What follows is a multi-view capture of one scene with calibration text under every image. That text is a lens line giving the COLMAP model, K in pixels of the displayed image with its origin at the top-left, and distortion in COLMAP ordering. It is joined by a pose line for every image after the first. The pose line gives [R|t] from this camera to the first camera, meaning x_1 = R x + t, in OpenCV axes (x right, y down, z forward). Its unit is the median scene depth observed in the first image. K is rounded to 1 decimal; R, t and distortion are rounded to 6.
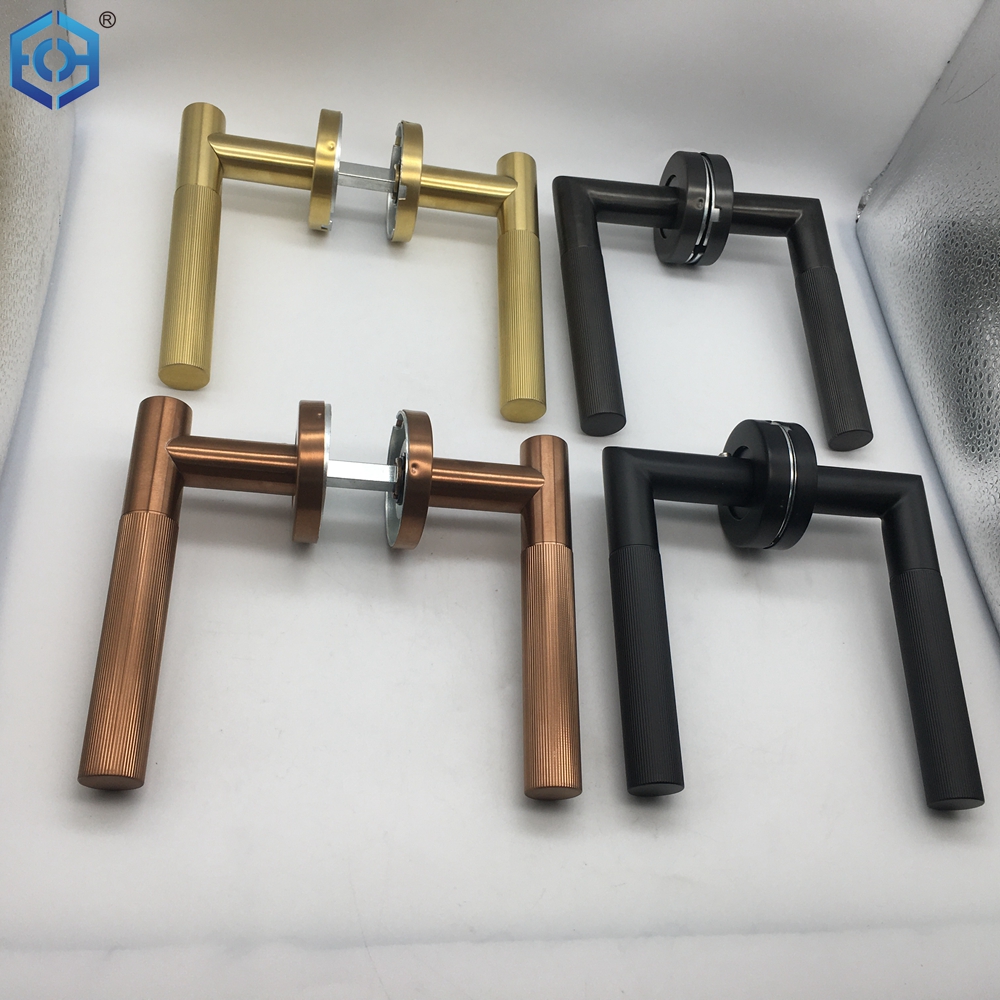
lens RADIAL K [[1002.6, 0, 500.0], [0, 1002.6, 500.0], [0, 0, 1]] dist [0.105898, -0.156169]
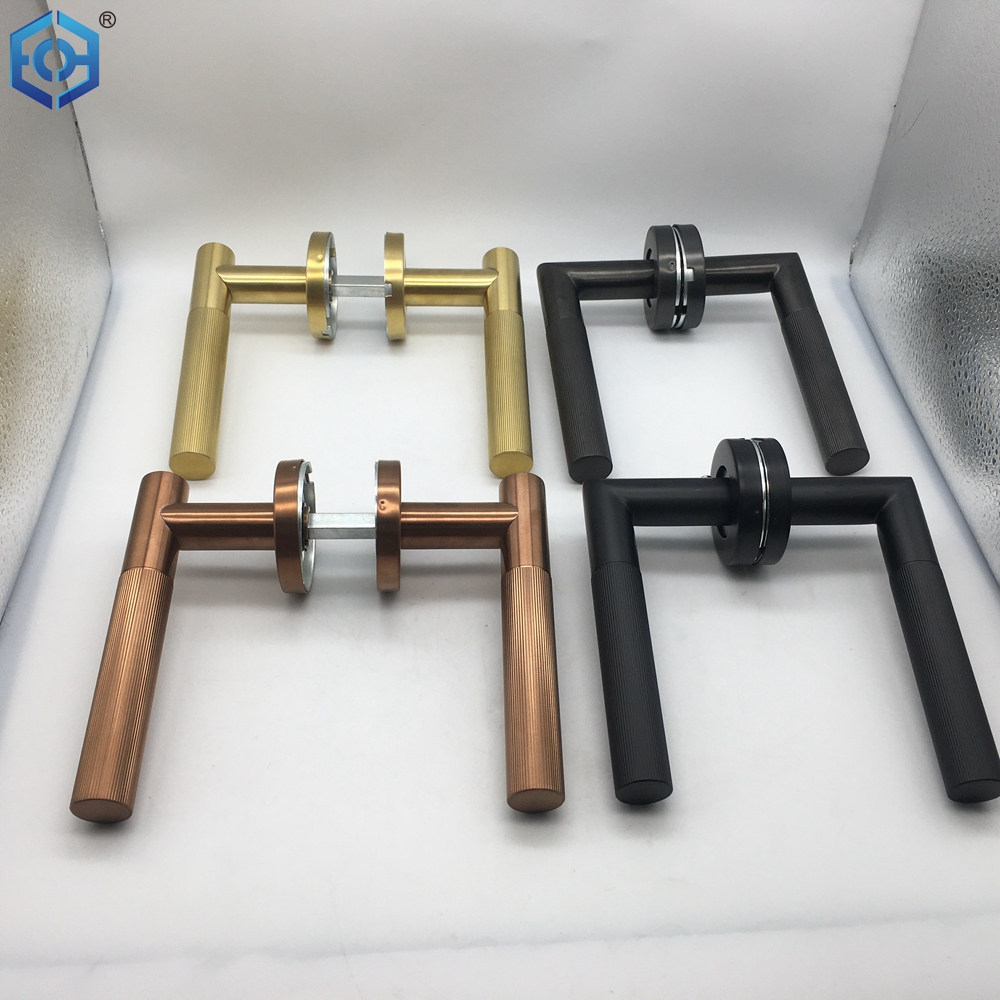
lens RADIAL K [[1002.6, 0, 500.0], [0, 1002.6, 500.0], [0, 0, 1]] dist [0.105898, -0.156169]
pose [[0.986100, -0.121020, -0.113845, 0.124028], [0.099806, 0.979236, -0.176455, 0.128157], [0.132835, 0.162640, 0.977703, -0.018845]]
